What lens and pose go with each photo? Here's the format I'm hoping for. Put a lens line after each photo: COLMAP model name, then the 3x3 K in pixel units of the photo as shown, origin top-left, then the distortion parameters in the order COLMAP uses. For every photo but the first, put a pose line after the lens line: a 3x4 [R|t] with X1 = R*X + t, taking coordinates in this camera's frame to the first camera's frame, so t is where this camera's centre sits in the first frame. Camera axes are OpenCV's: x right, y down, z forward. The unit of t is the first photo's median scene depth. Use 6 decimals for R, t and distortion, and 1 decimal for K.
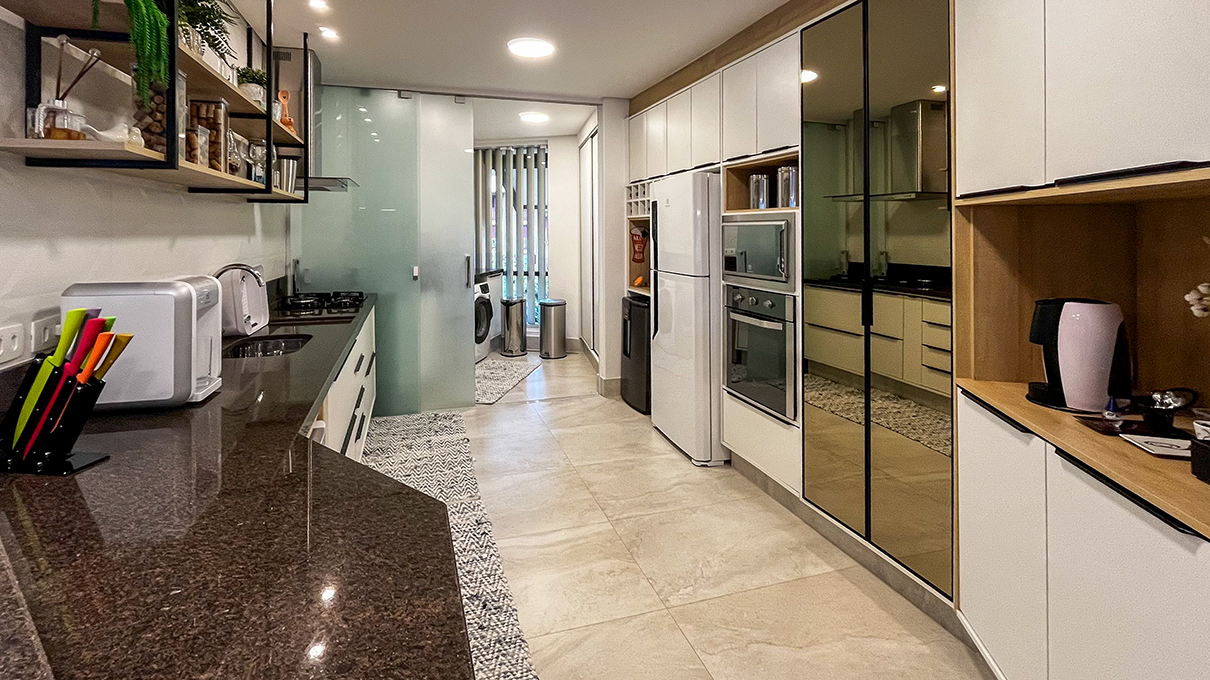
lens RADIAL K [[526.4, 0, 537.6], [0, 526.4, 220.3], [0, 0, 1]] dist [0.000336, 0.000174]
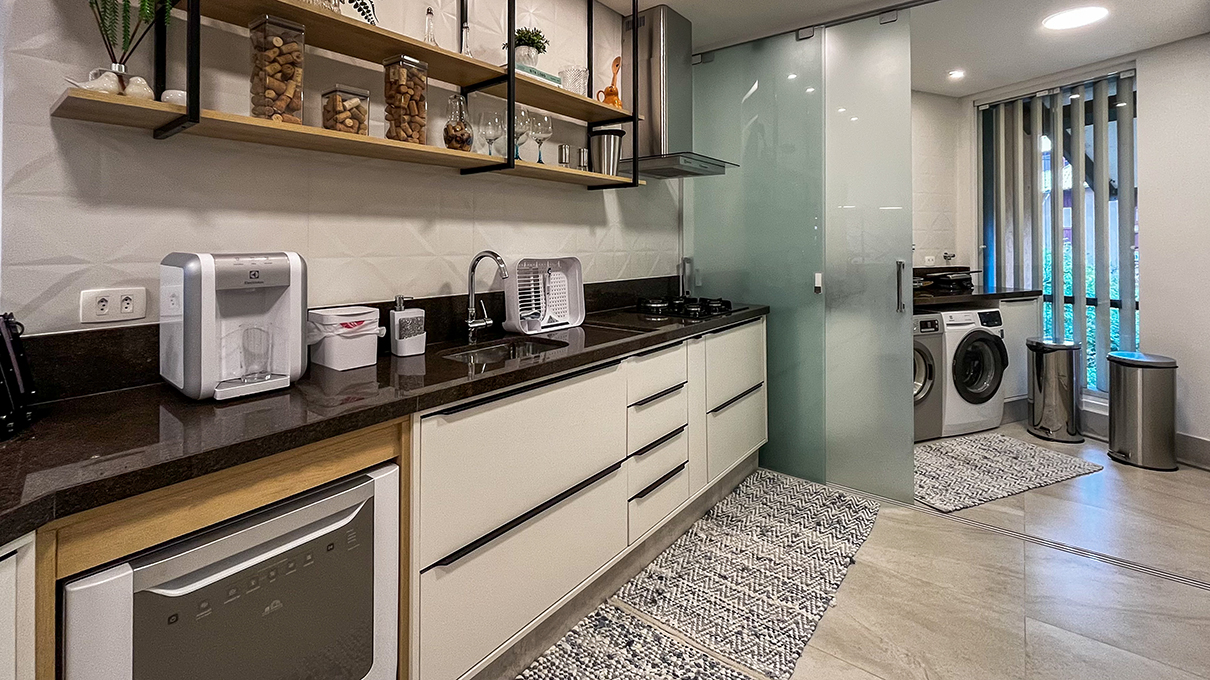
lens RADIAL K [[531.8, 0, 605.0], [0, 531.8, 231.8], [0, 0, 1]] dist [-0.001192, -0.000238]
pose [[0.634918, -0.005569, -0.772560, 0.157820], [0.008886, 0.999961, 0.000095, 0.034433], [0.772529, -0.006925, 0.634942, 0.383480]]
